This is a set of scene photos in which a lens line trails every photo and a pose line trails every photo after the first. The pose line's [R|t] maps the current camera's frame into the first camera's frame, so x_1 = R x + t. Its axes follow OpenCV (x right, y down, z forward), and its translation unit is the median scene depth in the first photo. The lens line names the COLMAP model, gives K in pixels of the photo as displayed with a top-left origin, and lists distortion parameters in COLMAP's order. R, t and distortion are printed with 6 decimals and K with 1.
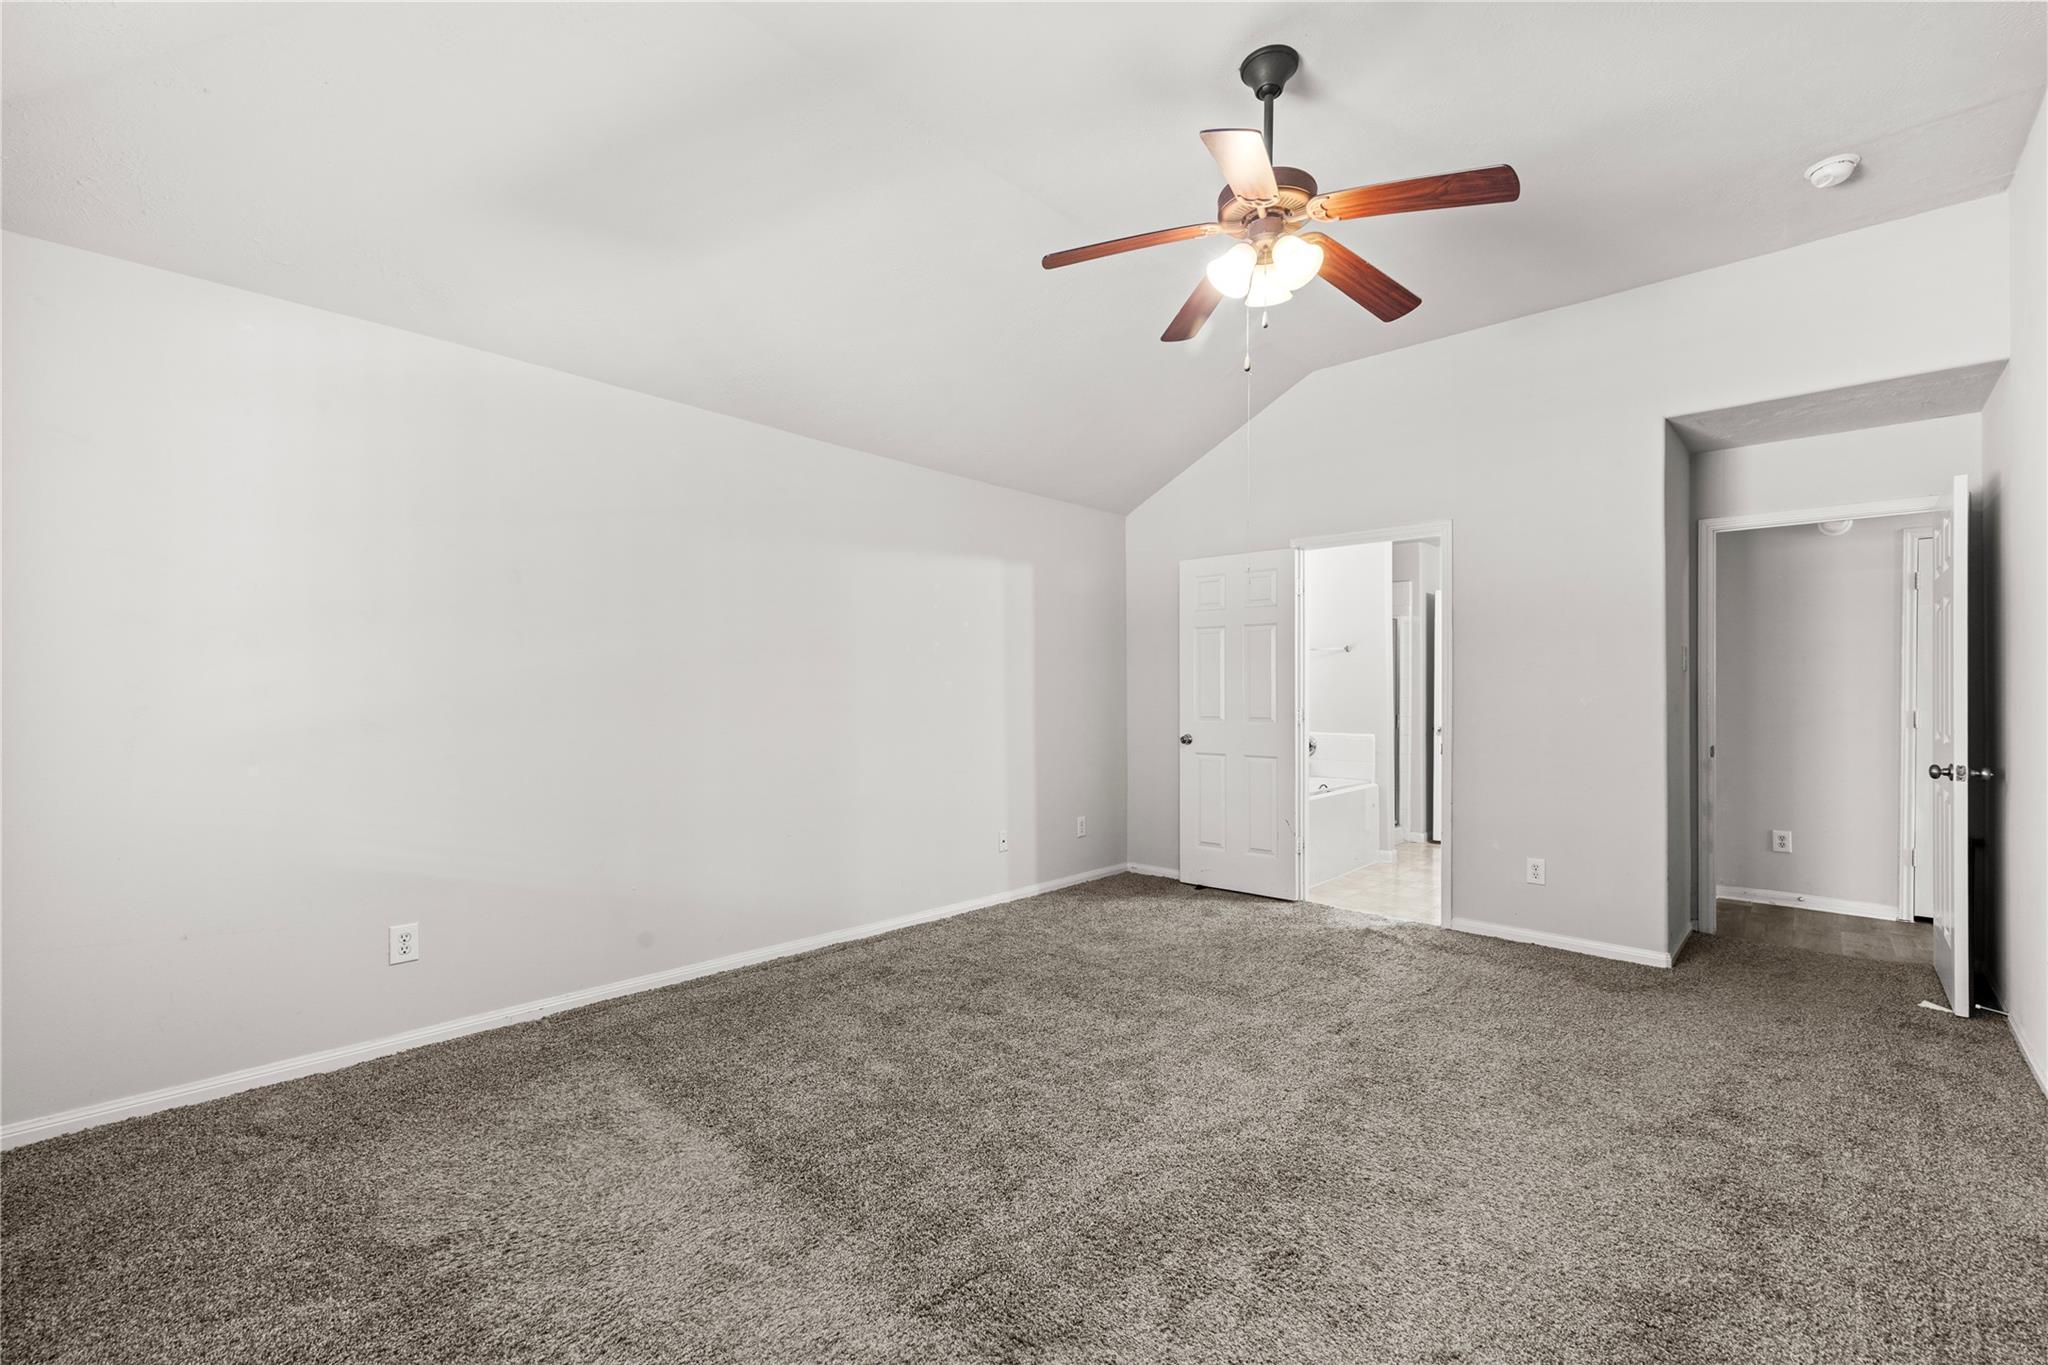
lens RADIAL K [[875.1, 0, 1012.1], [0, 875.1, 688.5], [0, 0, 1]] dist [0.001010, 0.000502]
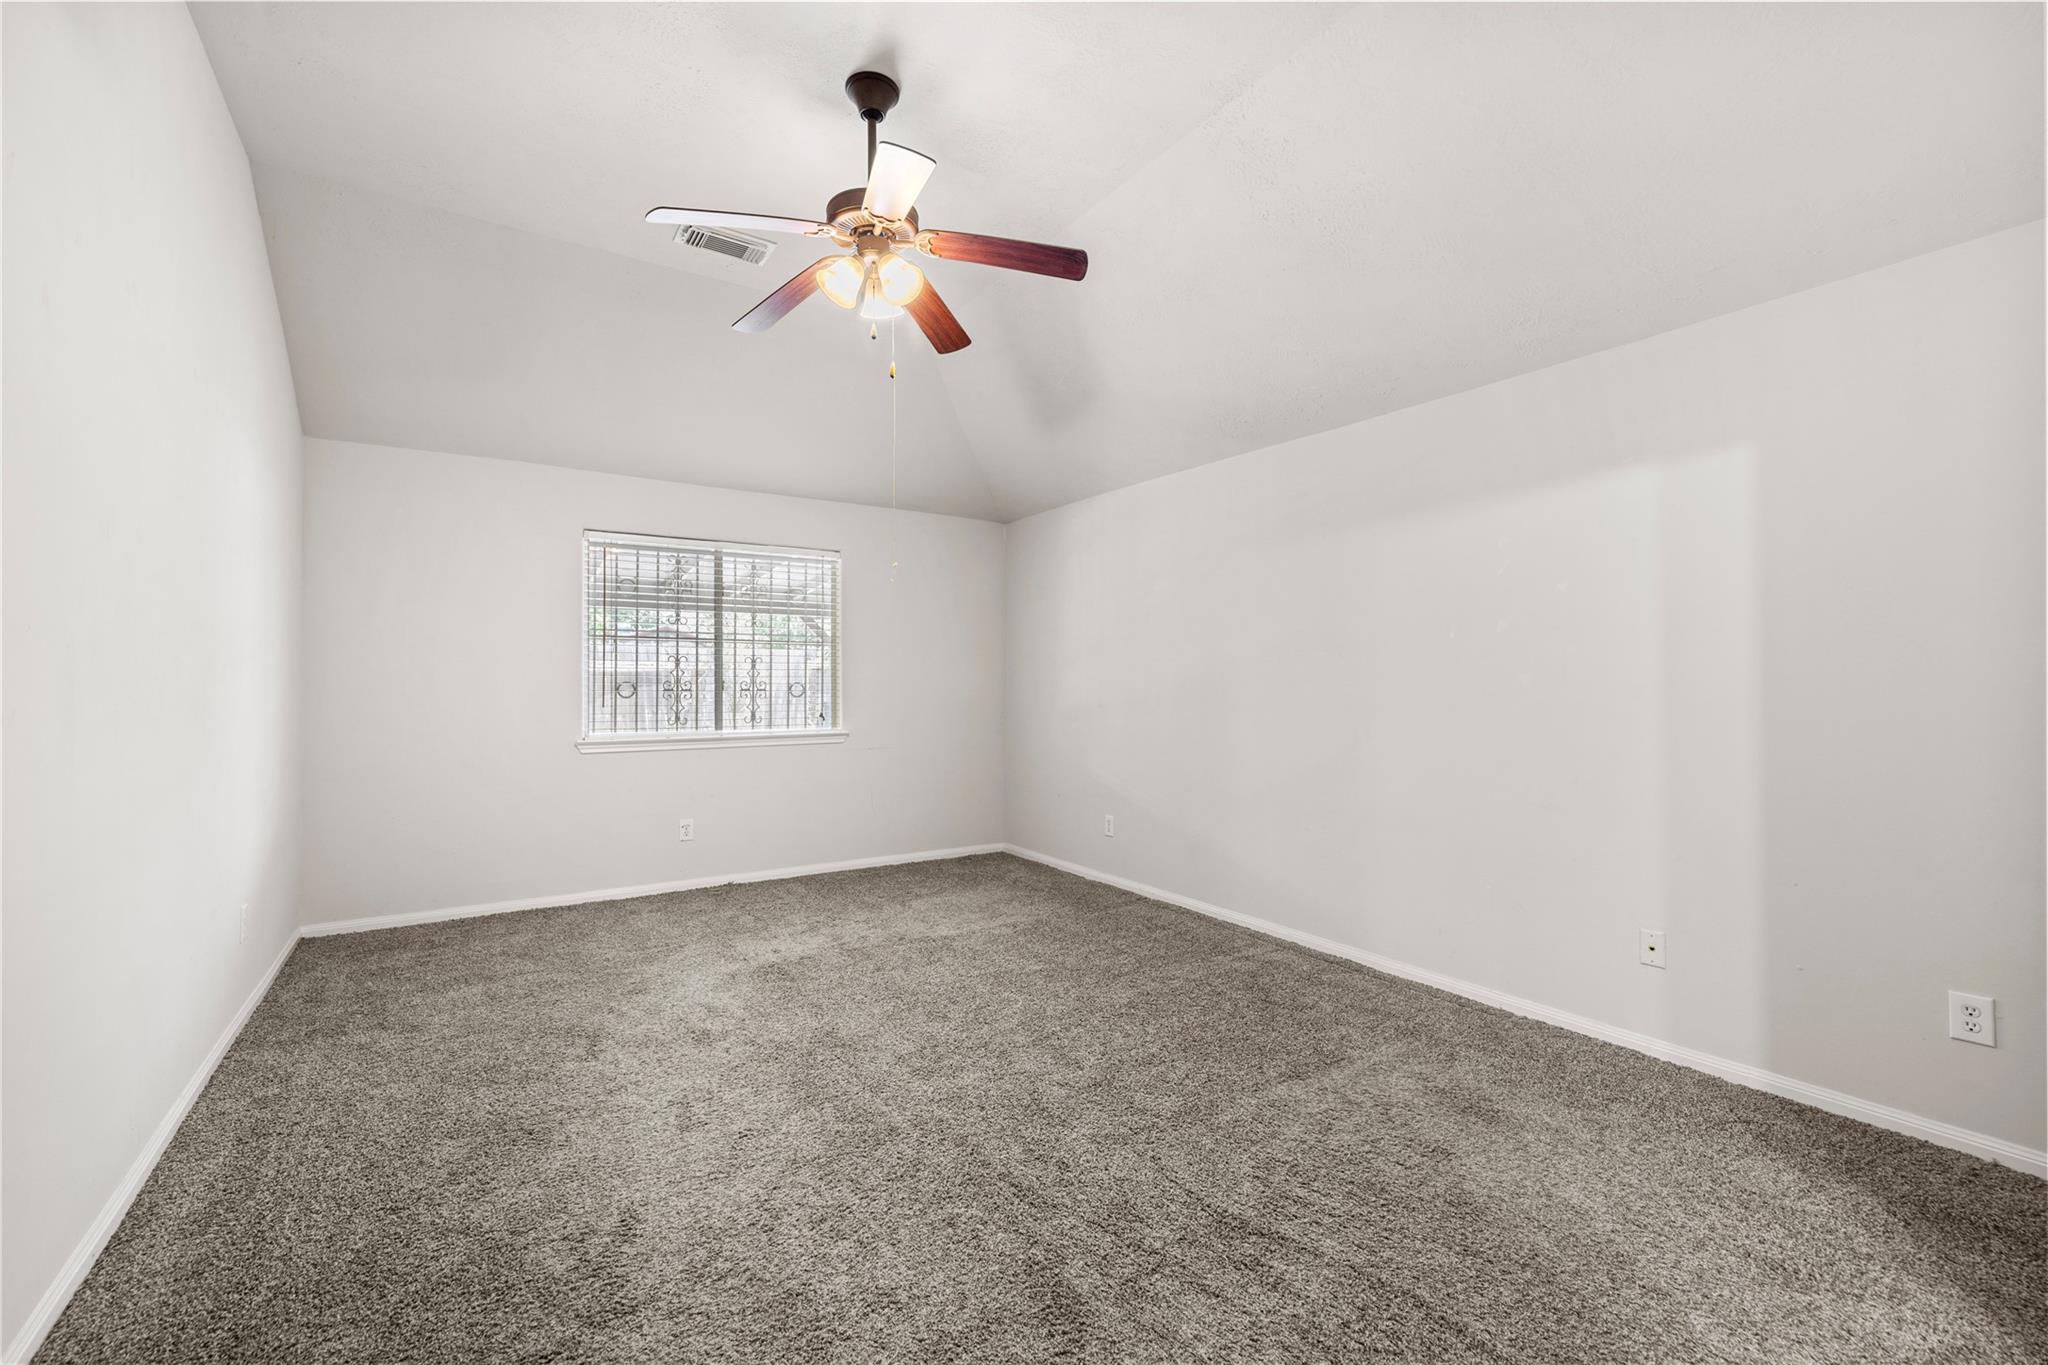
lens RADIAL K [[859.0, 0, 1020.7], [0, 859.0, 683.0], [0, 0, 1]] dist [-0.001153, 0.000670]
pose [[-0.232810, -0.009380, -0.972477, 0.790855], [-0.006044, 0.999948, -0.008198, 0.007732], [0.972503, 0.003969, -0.232855, 0.894944]]
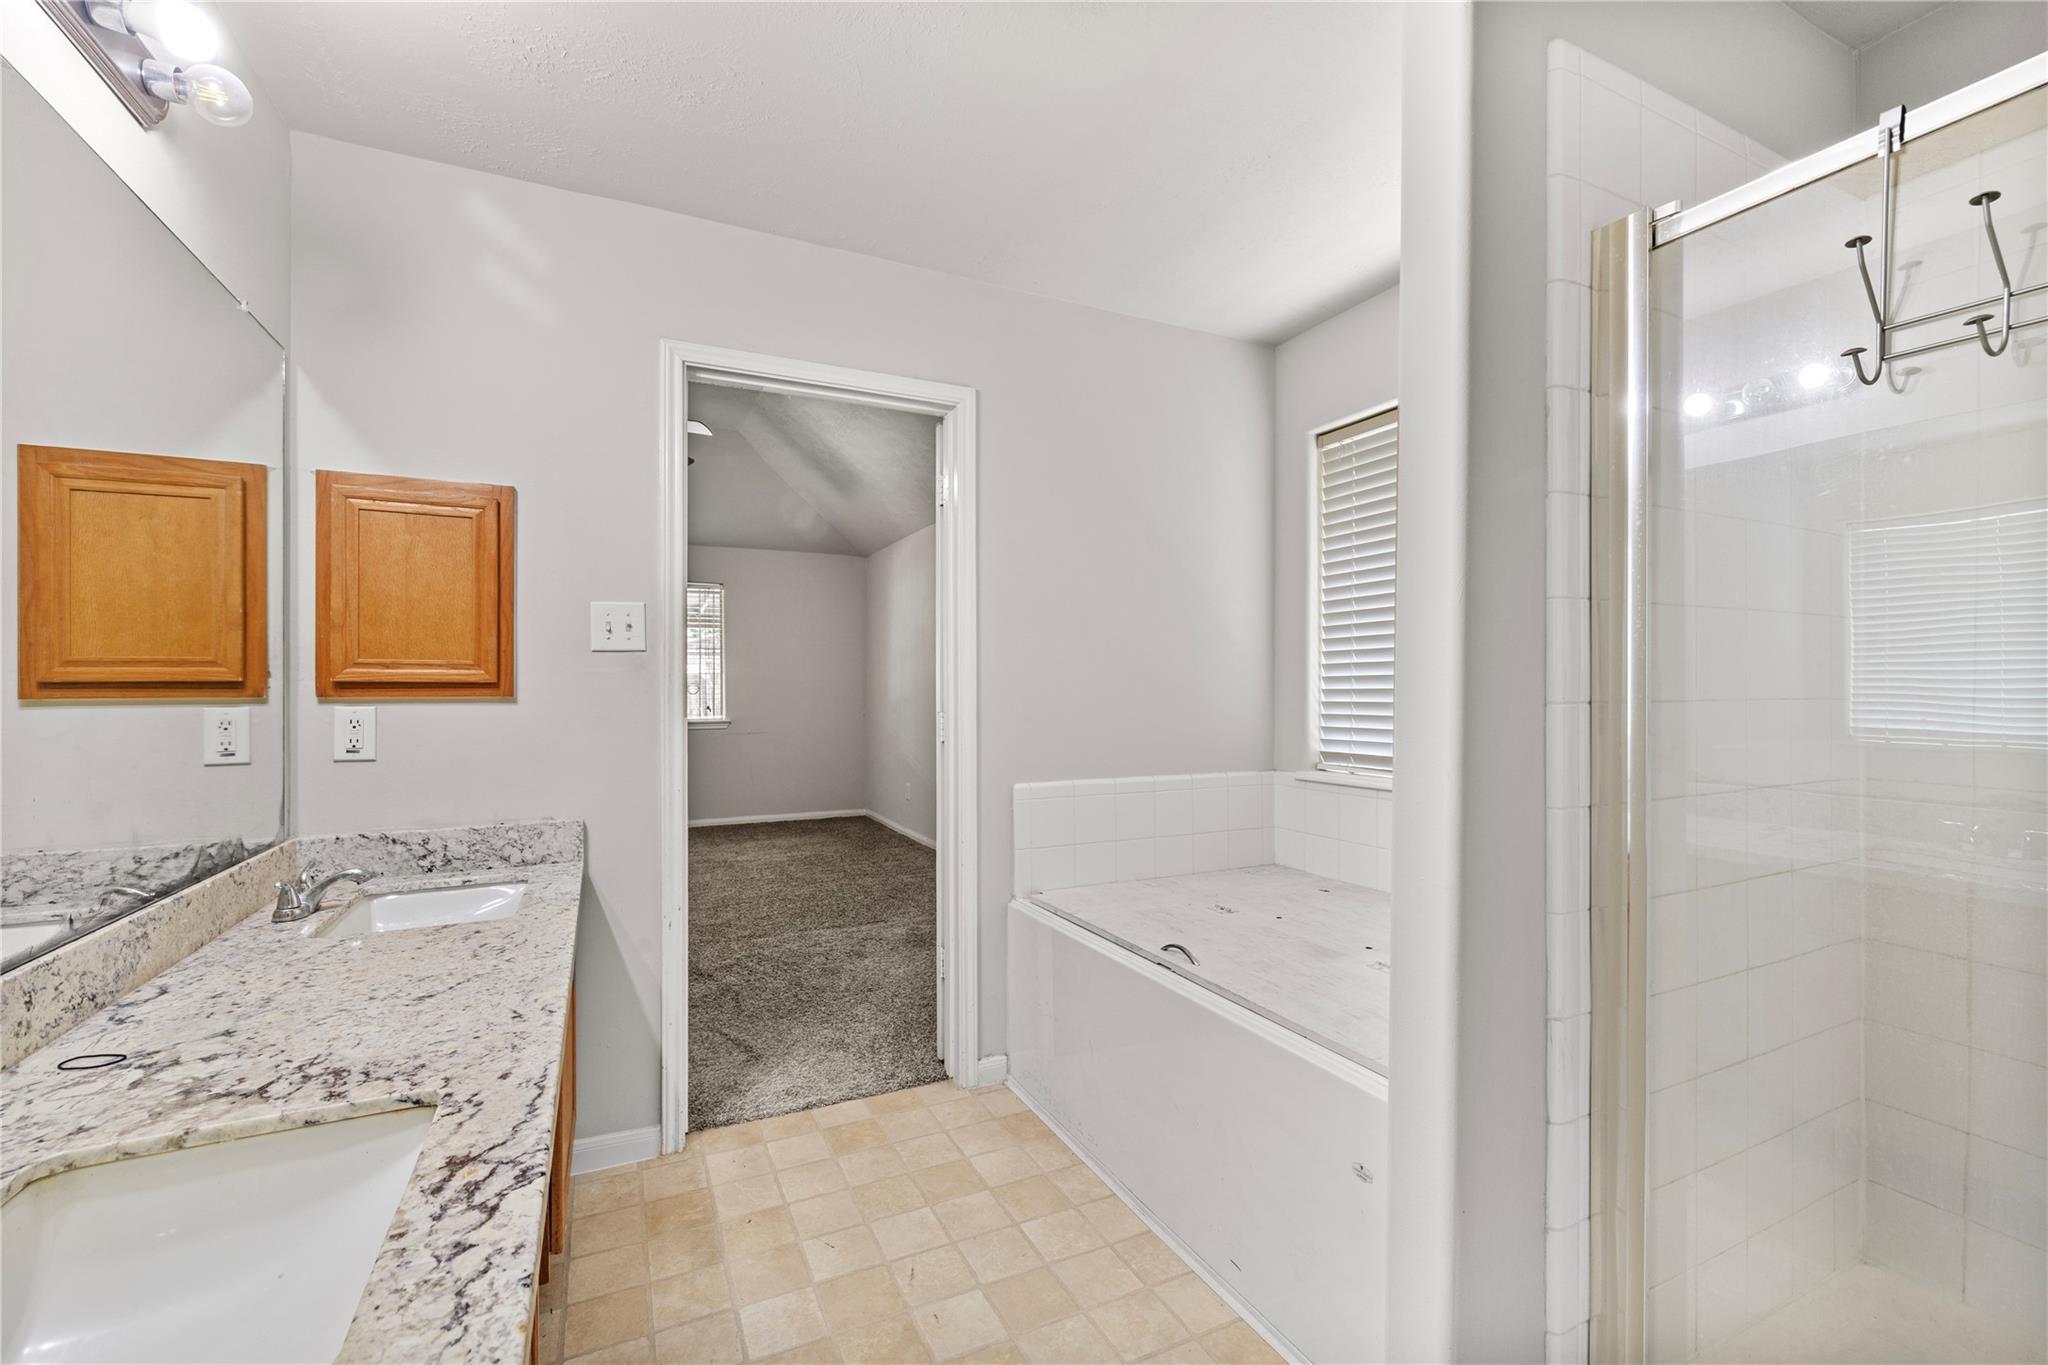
lens RADIAL K [[875.1, 0, 1012.1], [0, 875.1, 688.5], [0, 0, 1]] dist [0.001010, 0.000502]
pose [[-0.364097, -0.000373, -0.931361, 1.025468], [-0.000714, 1.000000, -0.000121, 0.008691], [0.931361, 0.000621, -0.364098, 1.536053]]
